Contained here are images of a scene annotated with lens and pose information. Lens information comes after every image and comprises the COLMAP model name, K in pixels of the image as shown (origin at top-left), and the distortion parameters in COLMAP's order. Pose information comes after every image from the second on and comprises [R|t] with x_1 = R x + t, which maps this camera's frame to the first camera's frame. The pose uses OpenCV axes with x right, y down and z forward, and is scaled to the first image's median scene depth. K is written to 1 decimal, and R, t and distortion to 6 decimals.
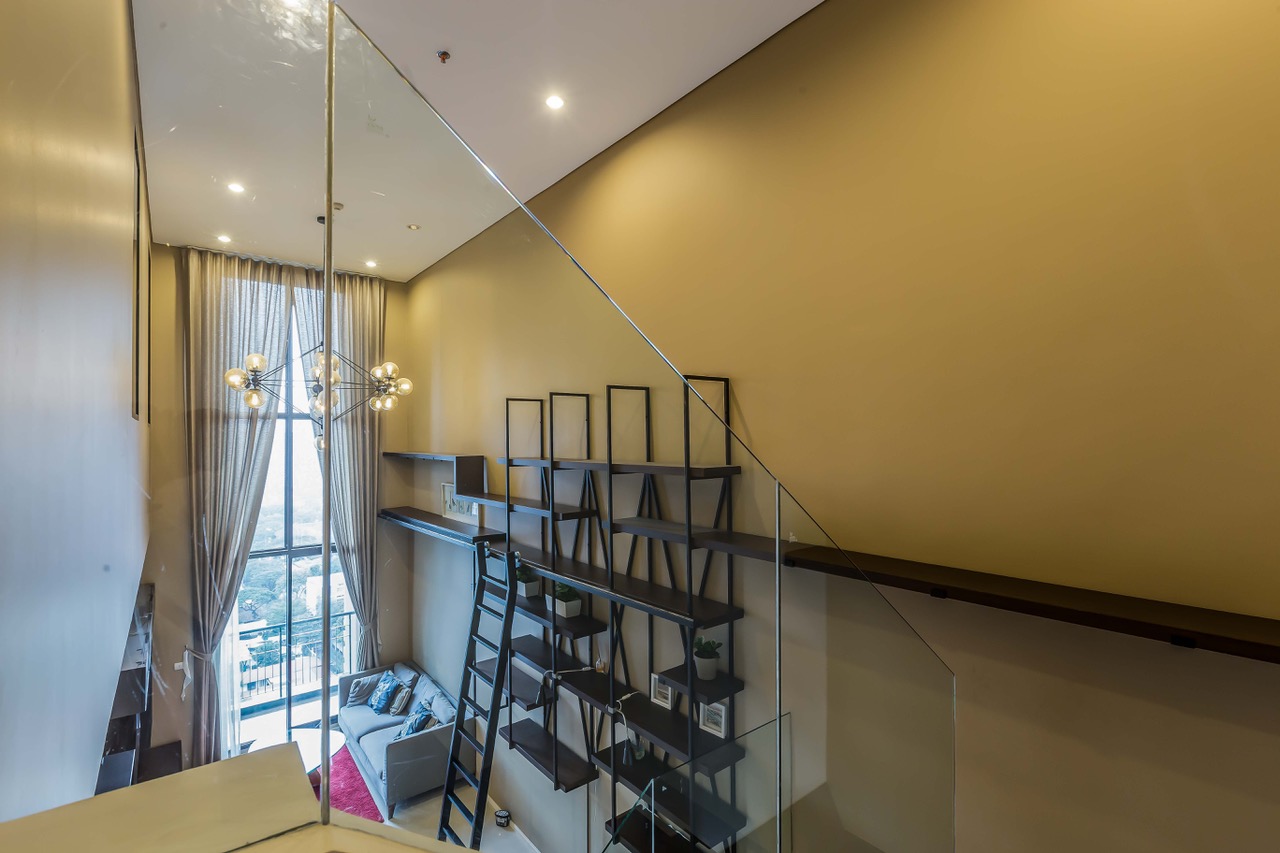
lens RADIAL K [[590.0, 0, 640.0], [0, 590.0, 426.5], [0, 0, 1]] dist [0.003191, 0.000468]
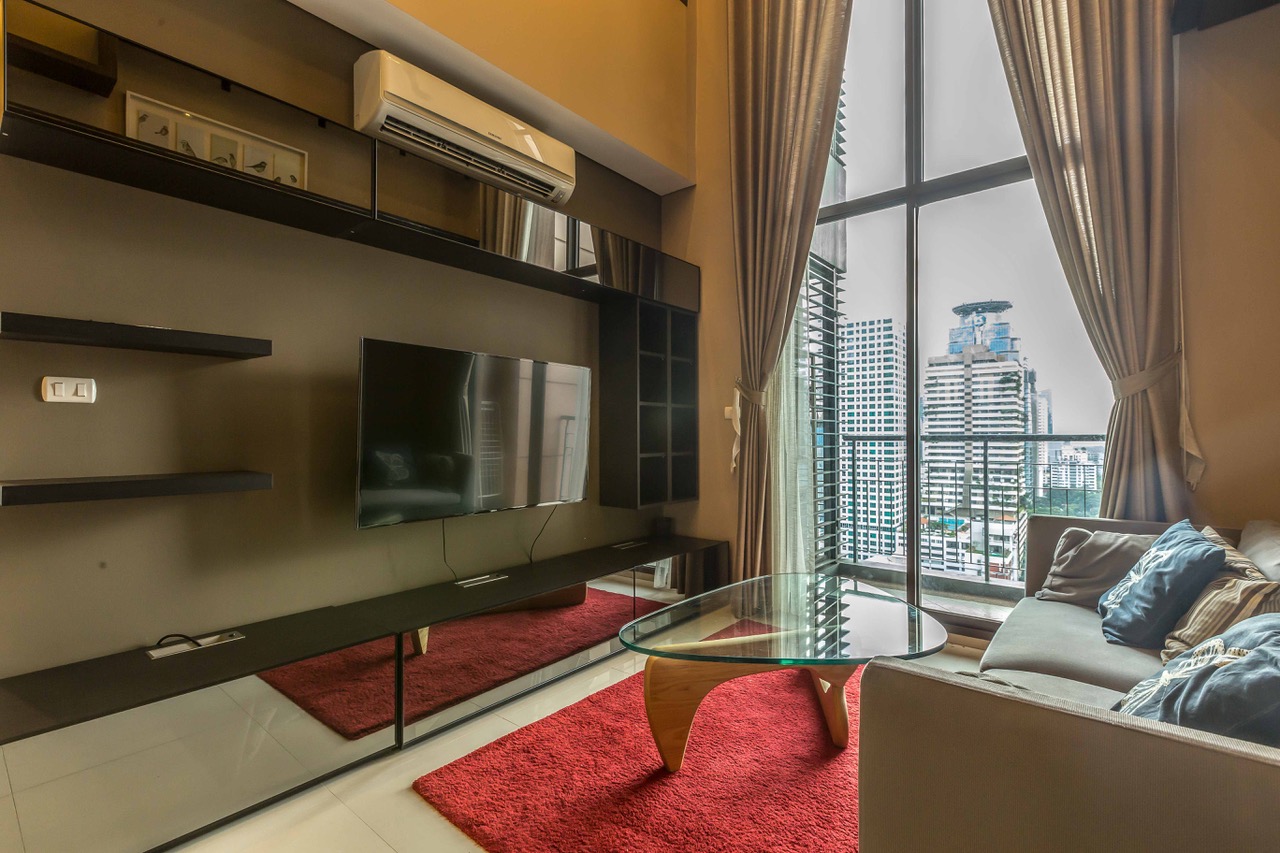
lens RADIAL K [[577.9, 0, 641.0], [0, 577.9, 429.3], [0, 0, 1]] dist [0.005209, 0.000138]
pose [[0.203973, -0.002669, -0.978973, -0.233645], [0.016731, 0.999860, 0.000759, 0.383280], [0.978834, -0.016534, 0.203989, 0.734902]]
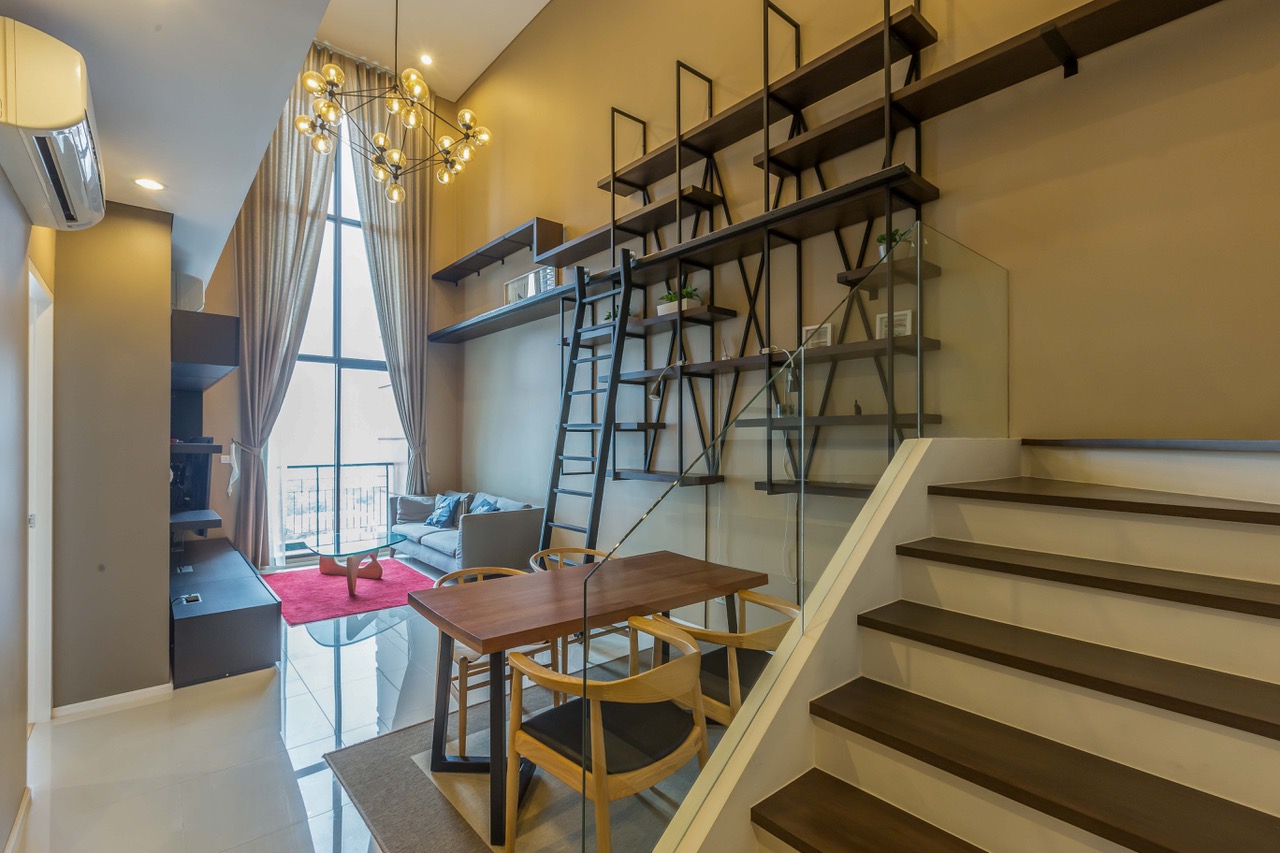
lens RADIAL K [[577.9, 0, 641.0], [0, 577.9, 429.3], [0, 0, 1]] dist [0.005209, 0.000138]
pose [[0.999324, 0.012966, 0.034392, -0.141884], [-0.013214, 0.999888, 0.006980, 0.313289], [-0.034298, -0.007430, 0.999384, 0.057723]]
